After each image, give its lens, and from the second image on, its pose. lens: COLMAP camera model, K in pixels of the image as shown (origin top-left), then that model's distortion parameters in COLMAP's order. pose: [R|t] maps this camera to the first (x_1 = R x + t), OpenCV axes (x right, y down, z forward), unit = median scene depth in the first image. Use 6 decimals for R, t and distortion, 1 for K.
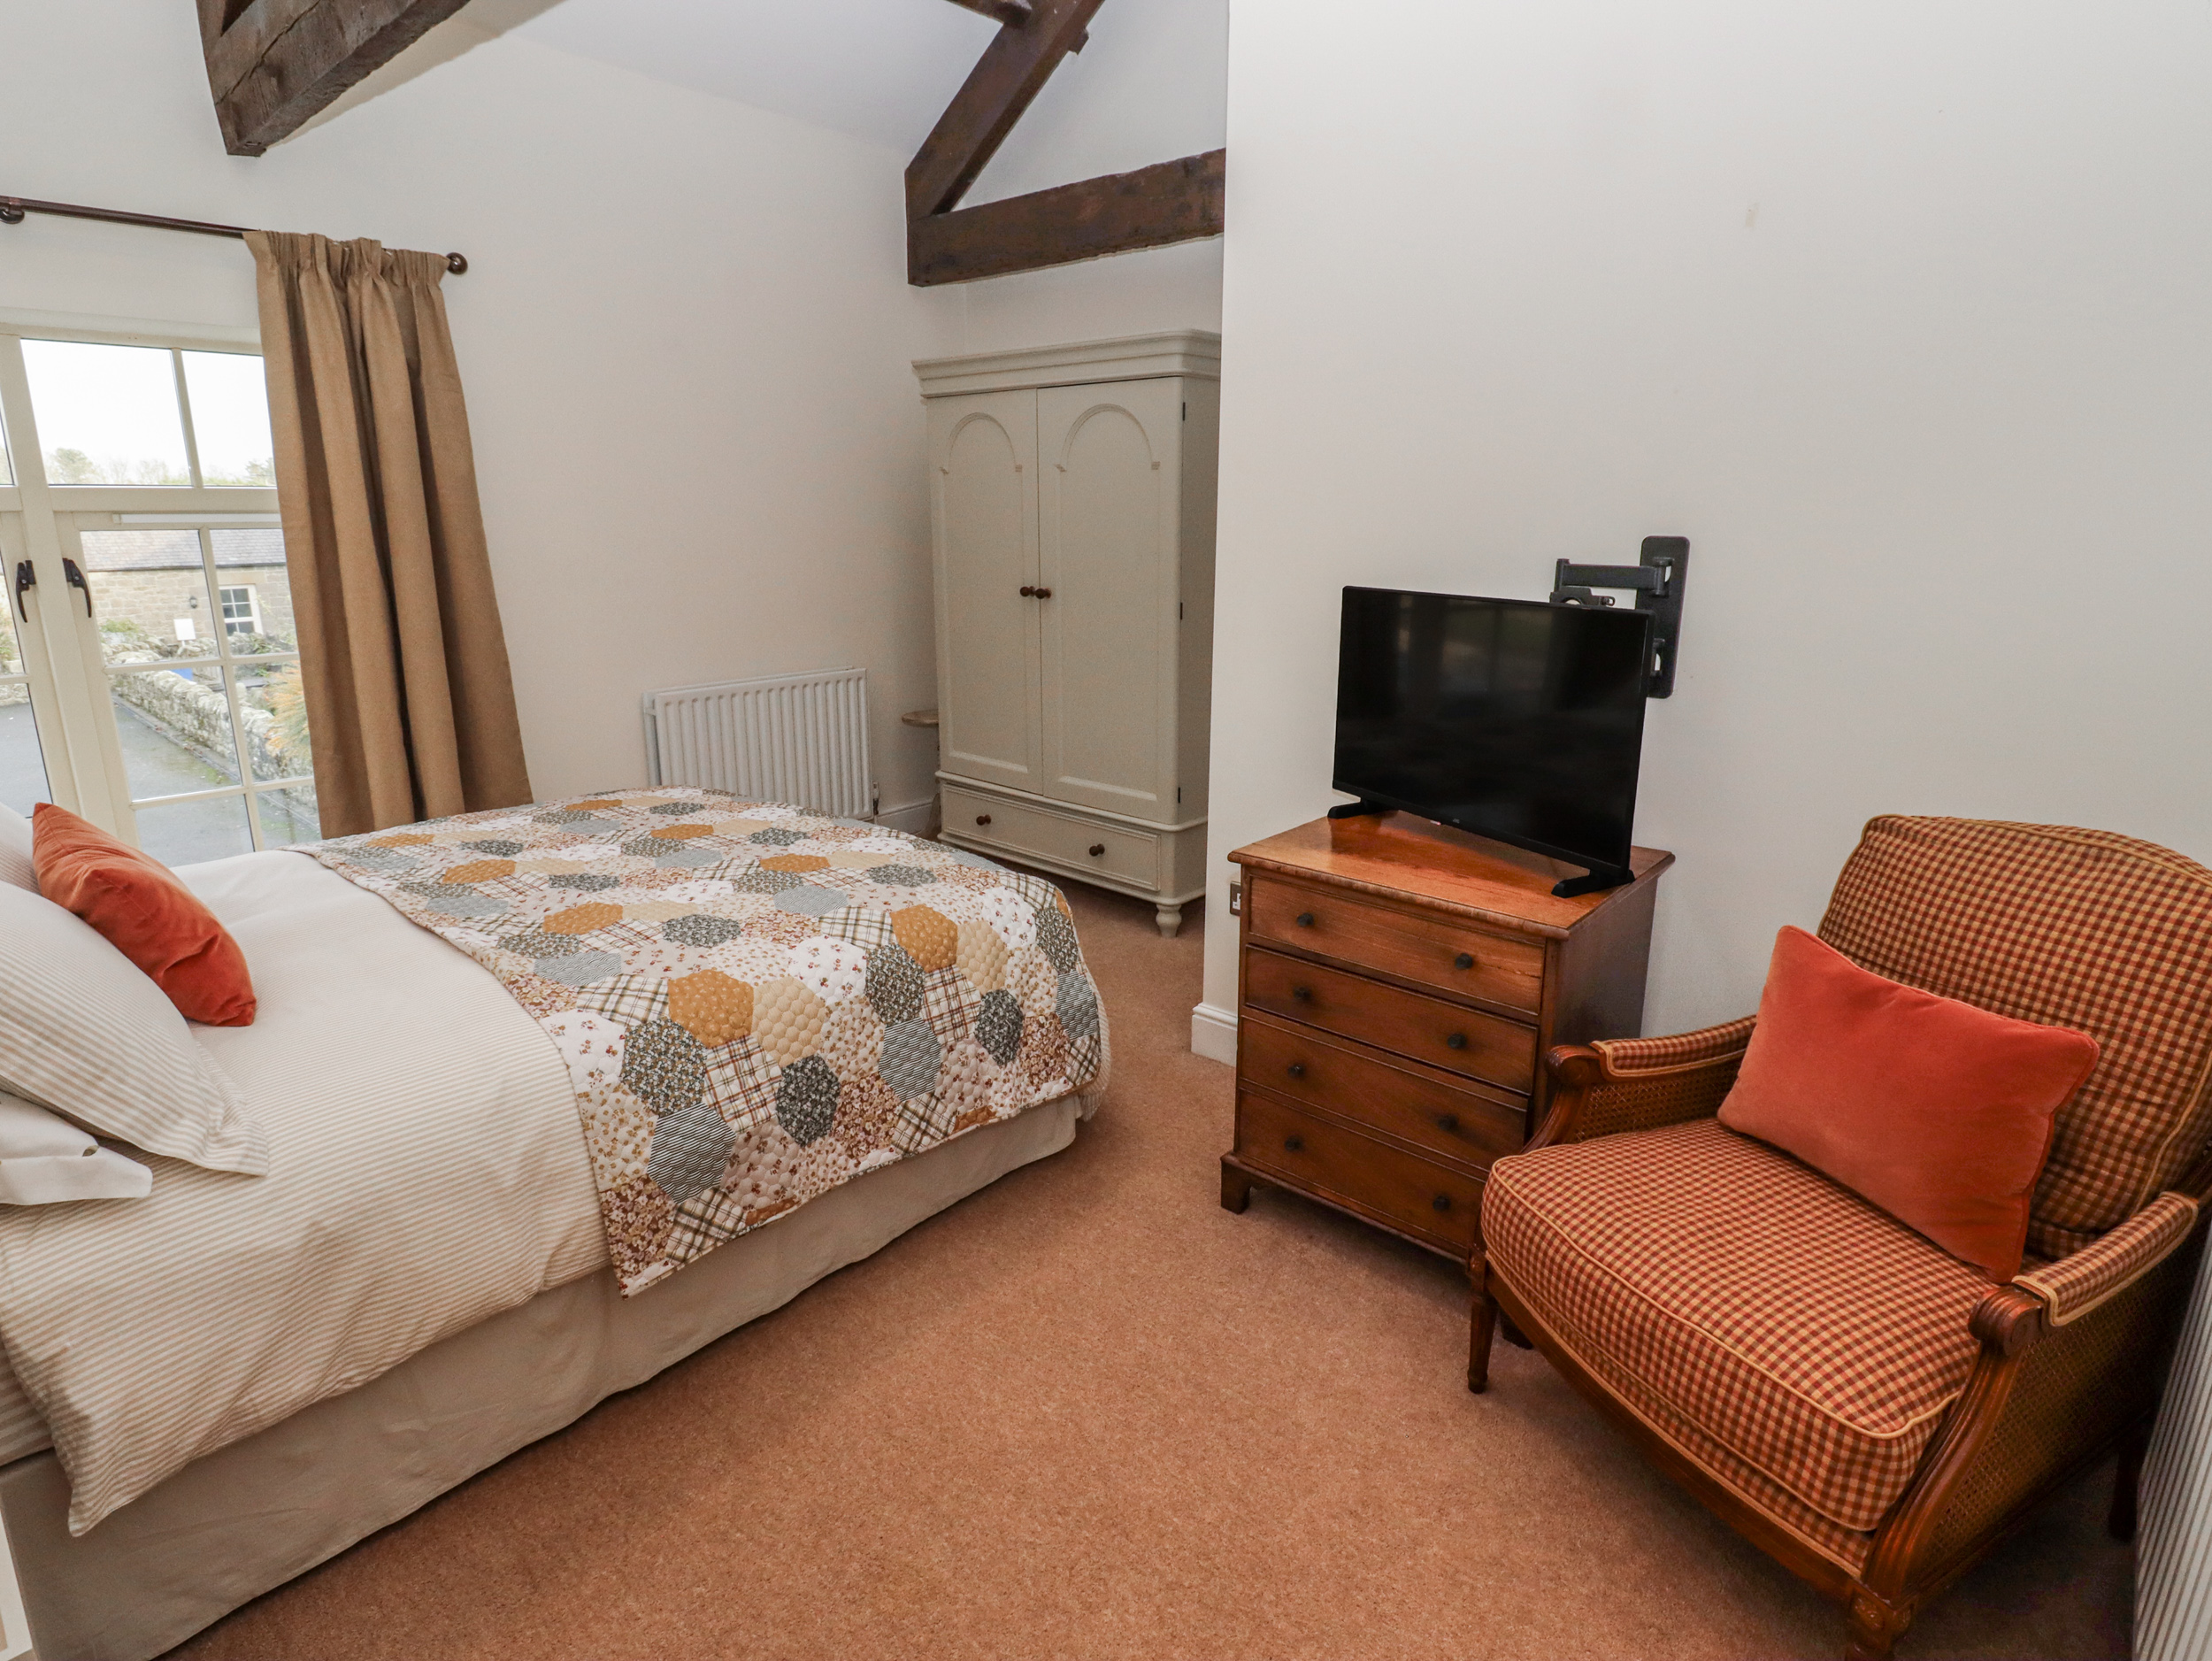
lens RADIAL K [[1156.3, 0, 1126.3], [0, 1156.3, 833.6], [0, 0, 1]] dist [0.000433, -0.012920]
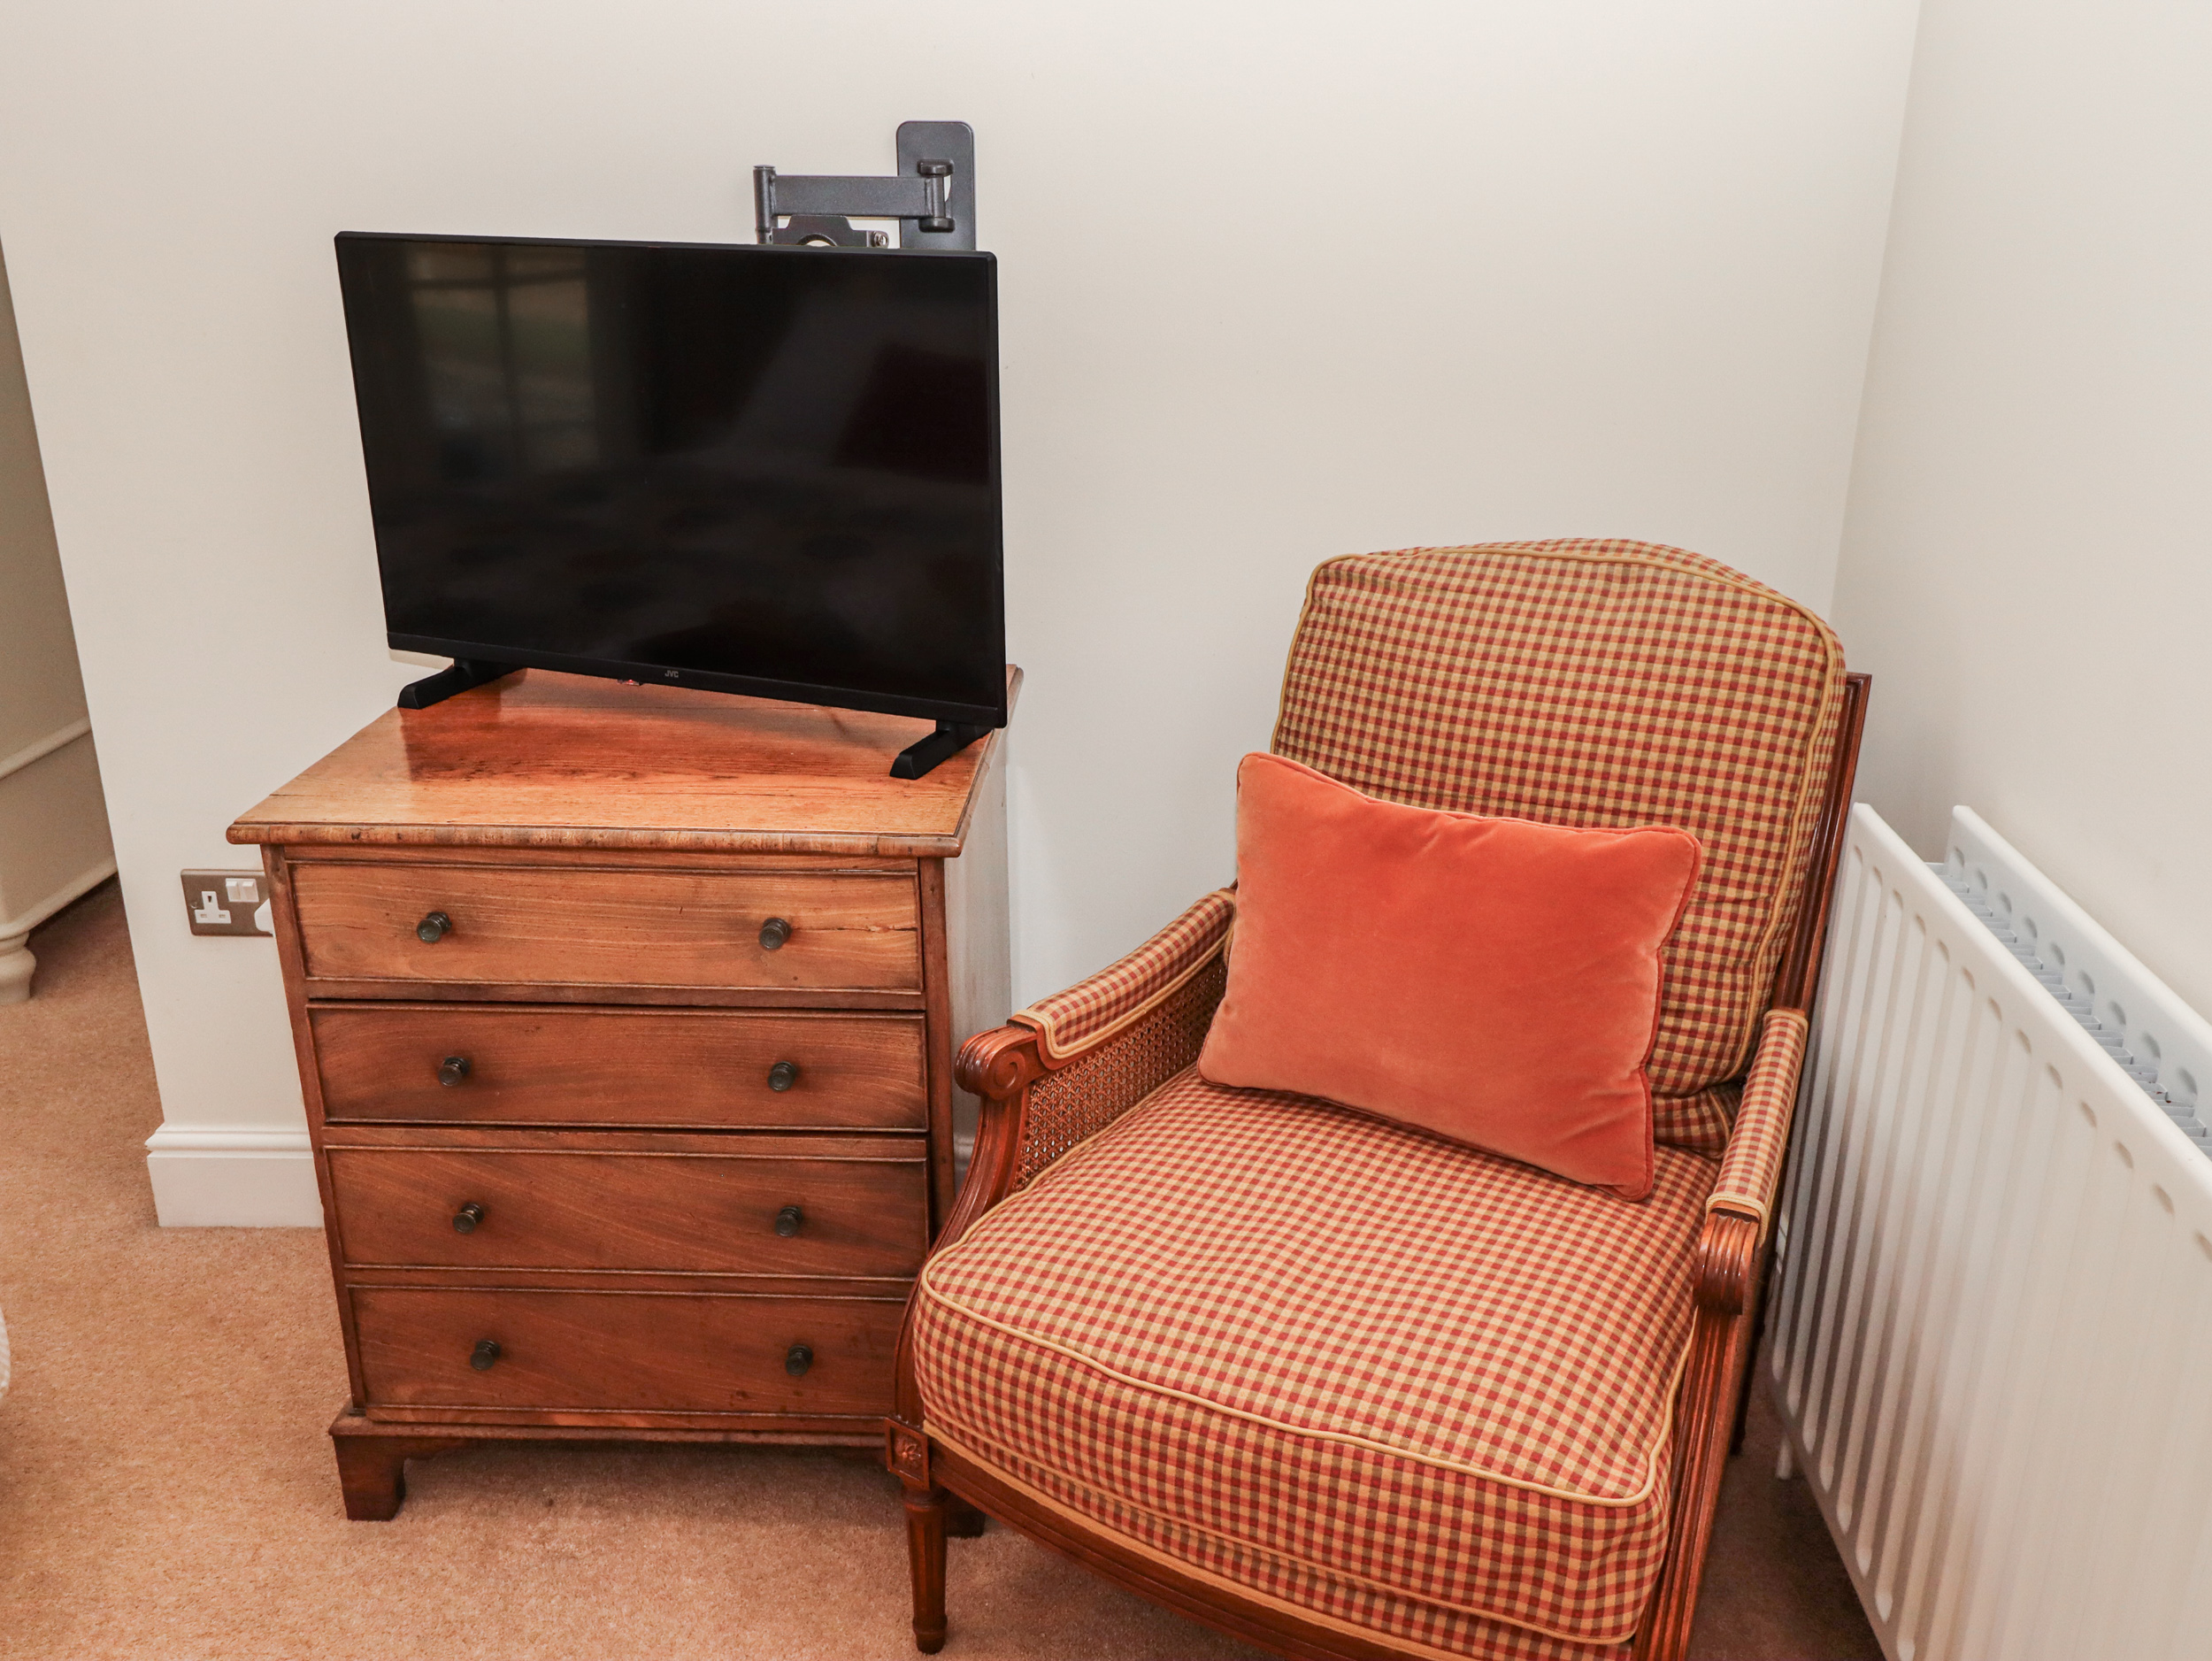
lens RADIAL K [[1841.5, 0, 1106.8], [0, 1841.5, 824.6], [0, 0, 1]] dist [0.027993, -0.017686]
pose [[0.782187, -0.221165, 0.582469, -0.076441], [0.164729, 0.975019, 0.149006, -0.041298], [-0.600873, -0.020601, 0.799079, 0.219859]]
